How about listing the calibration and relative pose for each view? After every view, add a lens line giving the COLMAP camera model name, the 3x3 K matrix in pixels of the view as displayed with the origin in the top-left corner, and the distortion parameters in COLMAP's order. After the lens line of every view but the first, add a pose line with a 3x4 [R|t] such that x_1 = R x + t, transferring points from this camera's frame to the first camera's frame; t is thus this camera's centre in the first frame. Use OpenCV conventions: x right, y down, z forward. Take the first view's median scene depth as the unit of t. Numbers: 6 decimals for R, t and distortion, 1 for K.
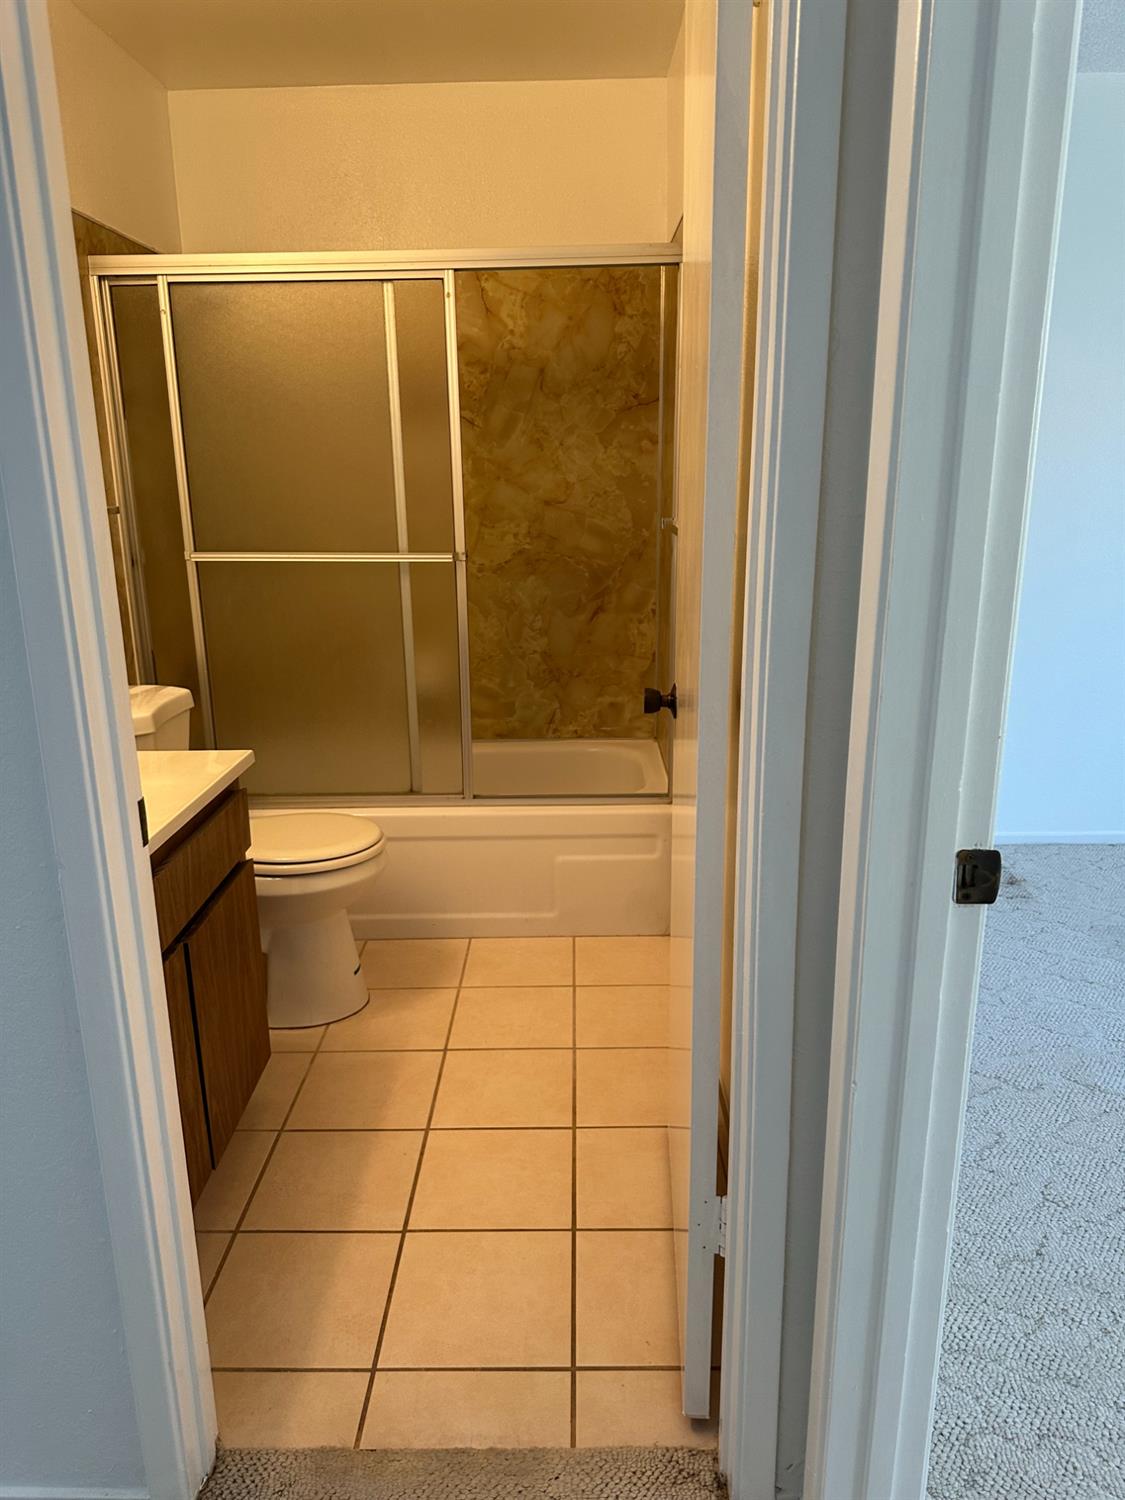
lens RADIAL K [[1059.1, 0, 554.5], [0, 1059.1, 763.9], [0, 0, 1]] dist [0.050255, -0.060968]
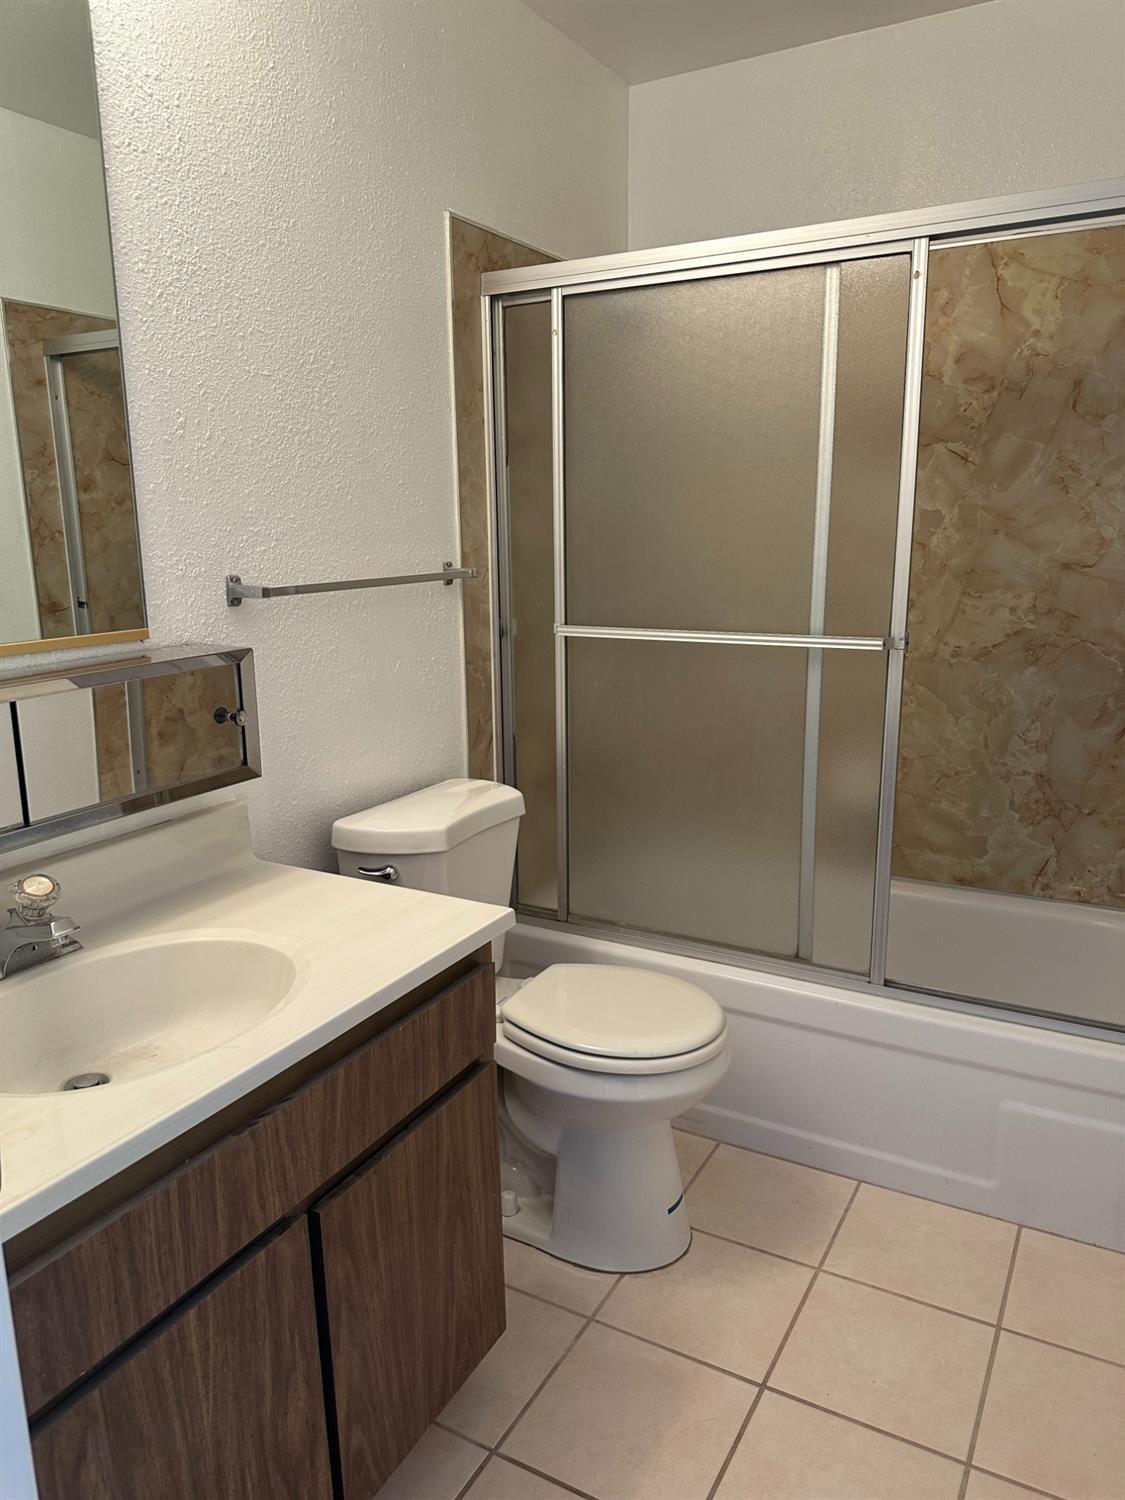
lens RADIAL K [[1059.1, 0, 558.9], [0, 1059.1, 753.7], [0, 0, 1]] dist [0.050255, -0.060968]
pose [[0.880572, 0.102573, -0.462679, 0.044544], [-0.127990, 0.991490, -0.023783, -0.075448], [0.456302, 0.080161, 0.886207, 0.272463]]
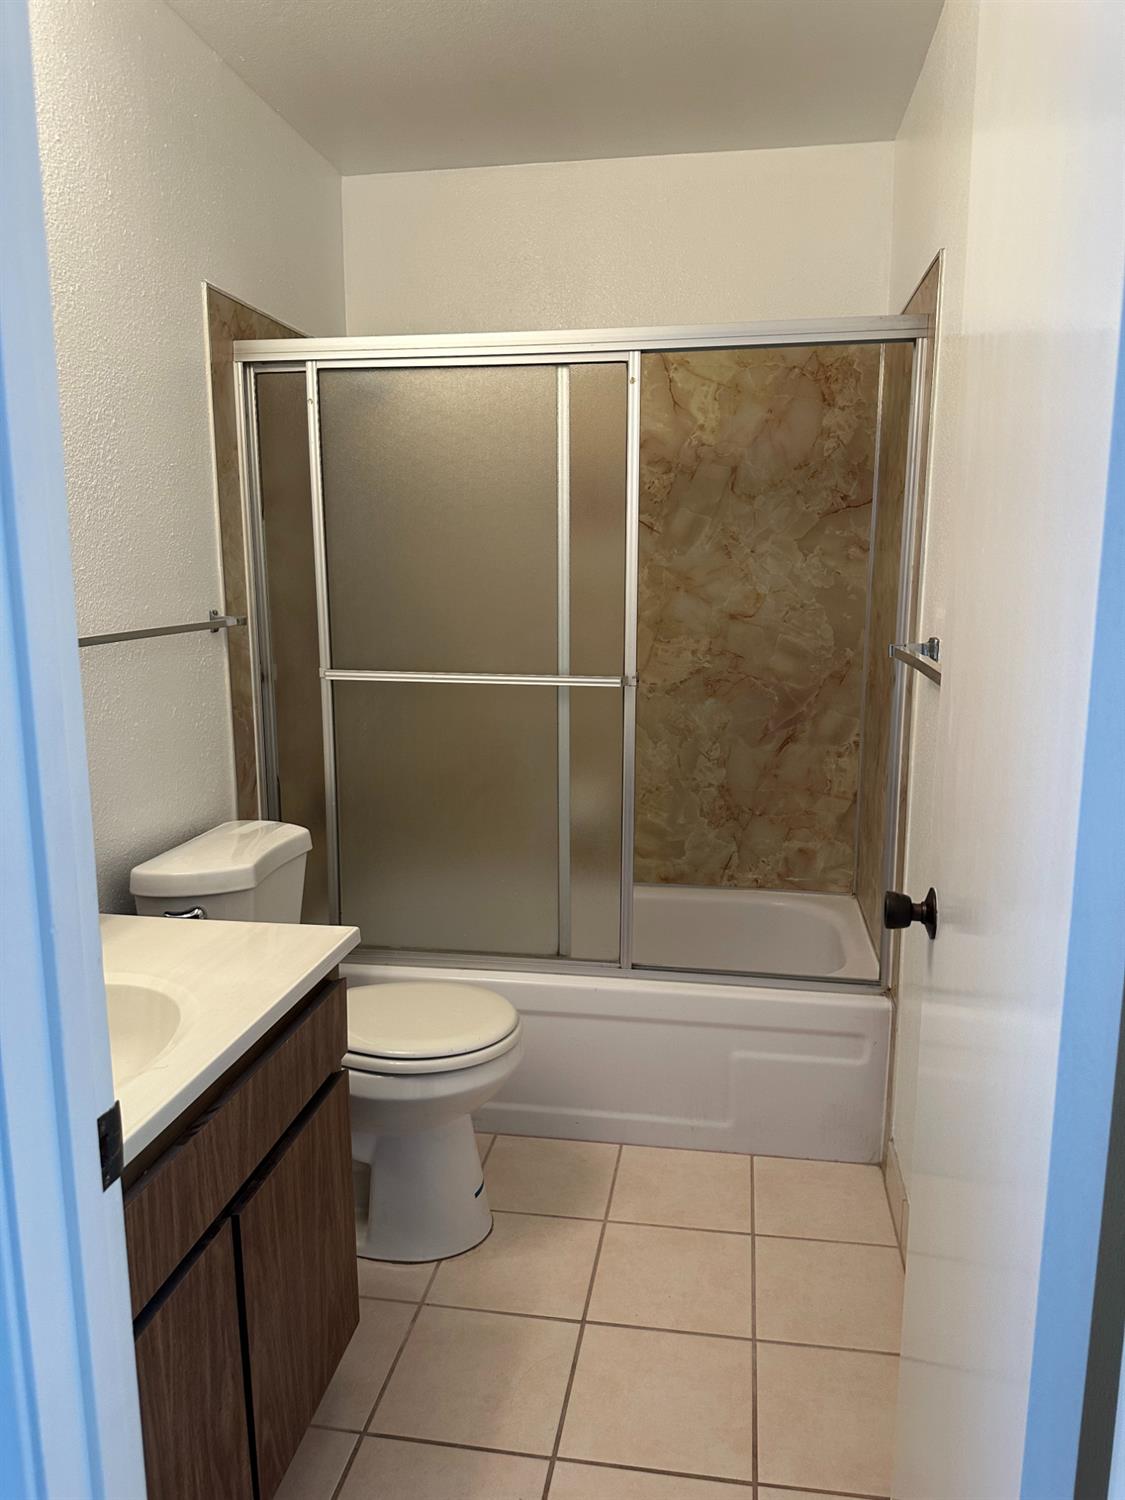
lens RADIAL K [[1059.1, 0, 566.6], [0, 1059.1, 748.4], [0, 0, 1]] dist [0.050255, -0.060968]
pose [[0.989583, 0.038745, -0.138651, -0.020323], [-0.052903, 0.993587, -0.099930, -0.053773], [0.133890, 0.106224, 0.985287, 0.167850]]
